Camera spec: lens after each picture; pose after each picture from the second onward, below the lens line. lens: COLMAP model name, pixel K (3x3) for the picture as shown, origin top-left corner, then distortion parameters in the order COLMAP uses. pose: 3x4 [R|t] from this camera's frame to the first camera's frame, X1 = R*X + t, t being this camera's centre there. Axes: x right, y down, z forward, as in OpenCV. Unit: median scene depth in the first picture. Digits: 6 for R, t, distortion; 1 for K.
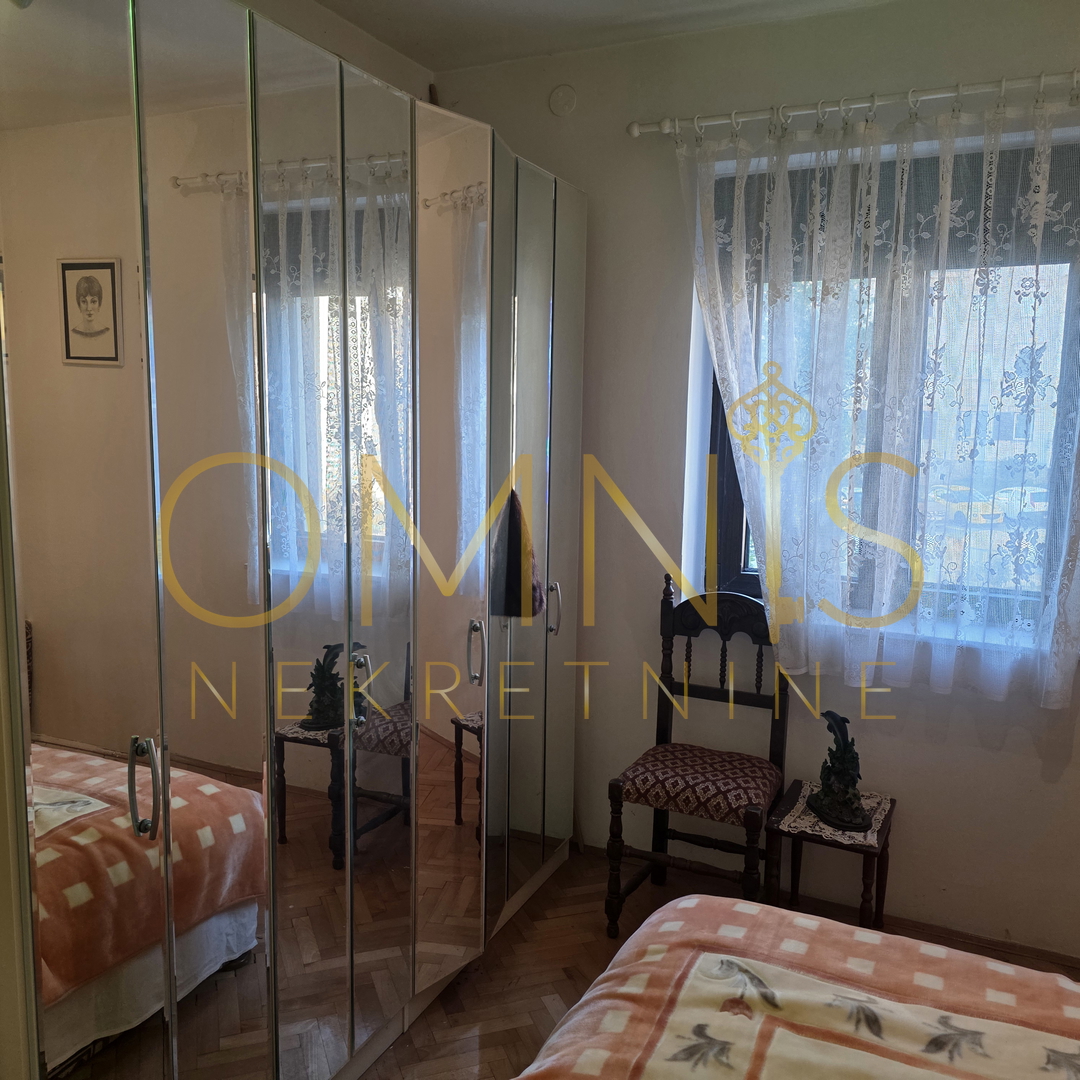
lens RADIAL K [[979.4, 0, 536.7], [0, 979.4, 520.8], [0, 0, 1]] dist [0.088592, -0.088355]
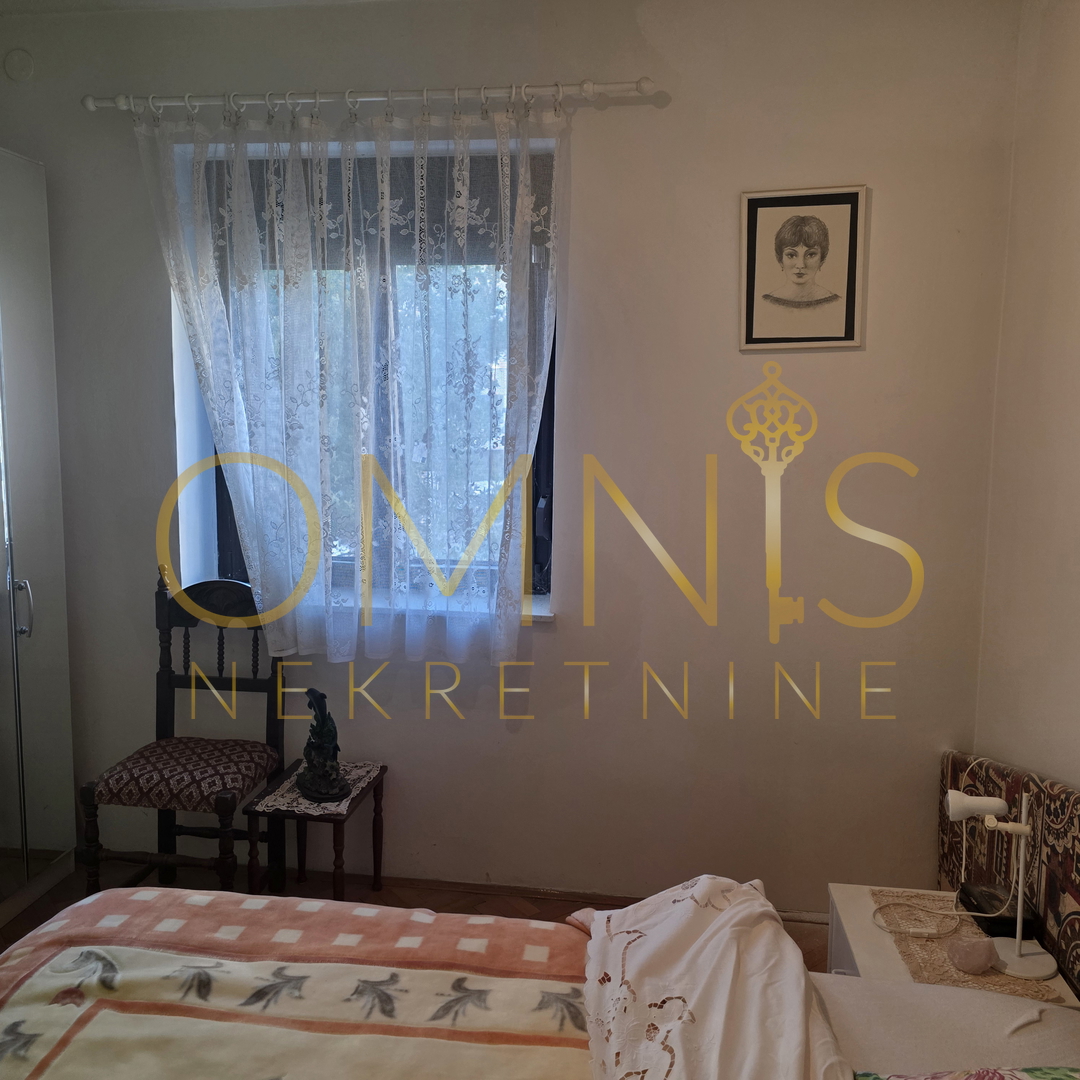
lens RADIAL K [[979.4, 0, 536.9], [0, 979.4, 513.1], [0, 0, 1]] dist [0.088592, -0.088355]
pose [[0.955558, -0.036085, 0.292587, 0.238385], [0.036068, 0.999334, 0.005455, 0.013401], [-0.292589, 0.005341, 0.956224, -0.054445]]
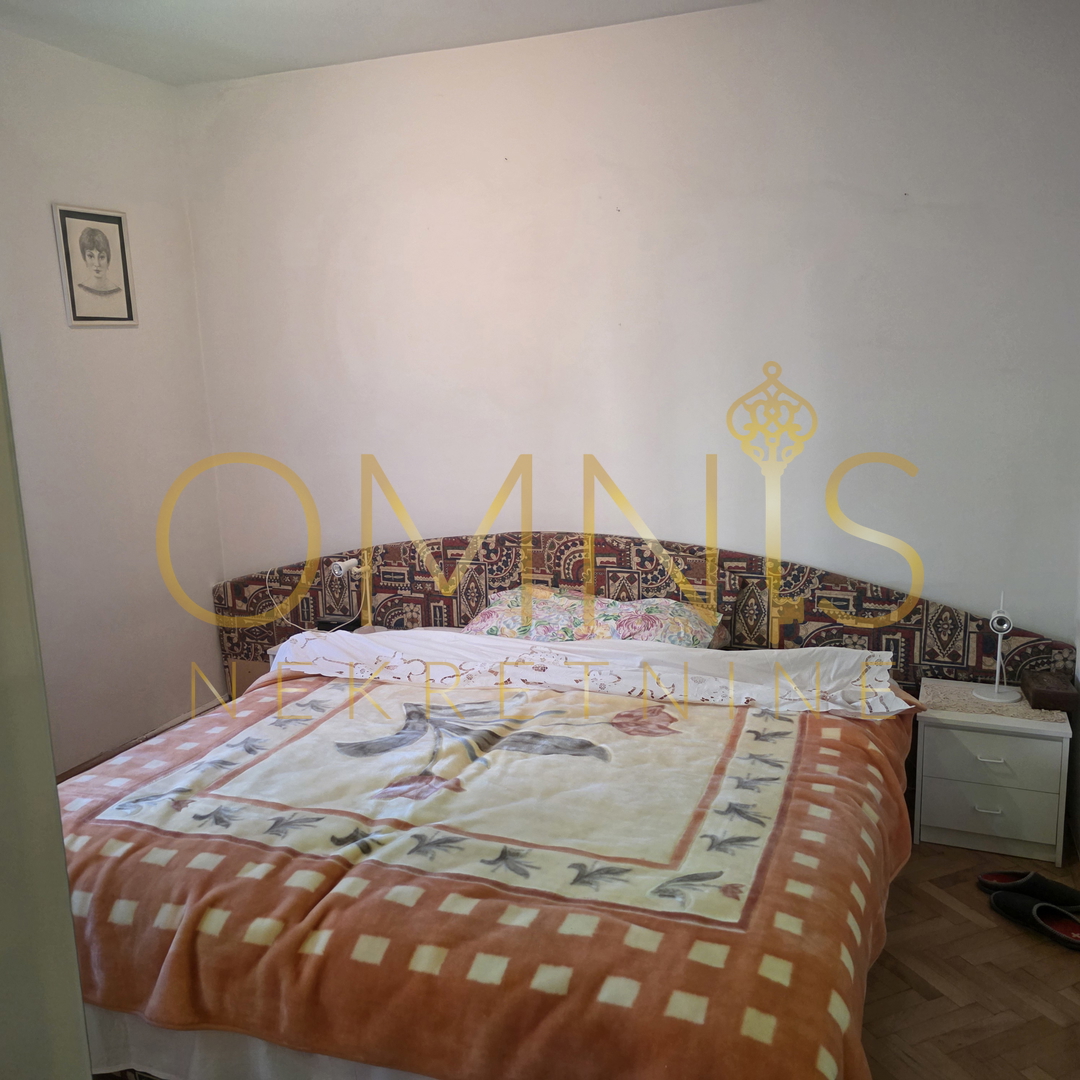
lens RADIAL K [[979.4, 0, 539.6], [0, 979.4, 543.3], [0, 0, 1]] dist [0.088592, -0.088355]
pose [[-0.054582, -0.198559, 0.978568, -0.702111], [0.139372, 0.968920, 0.204375, -0.045078], [-0.988735, 0.147541, -0.025212, 0.317374]]
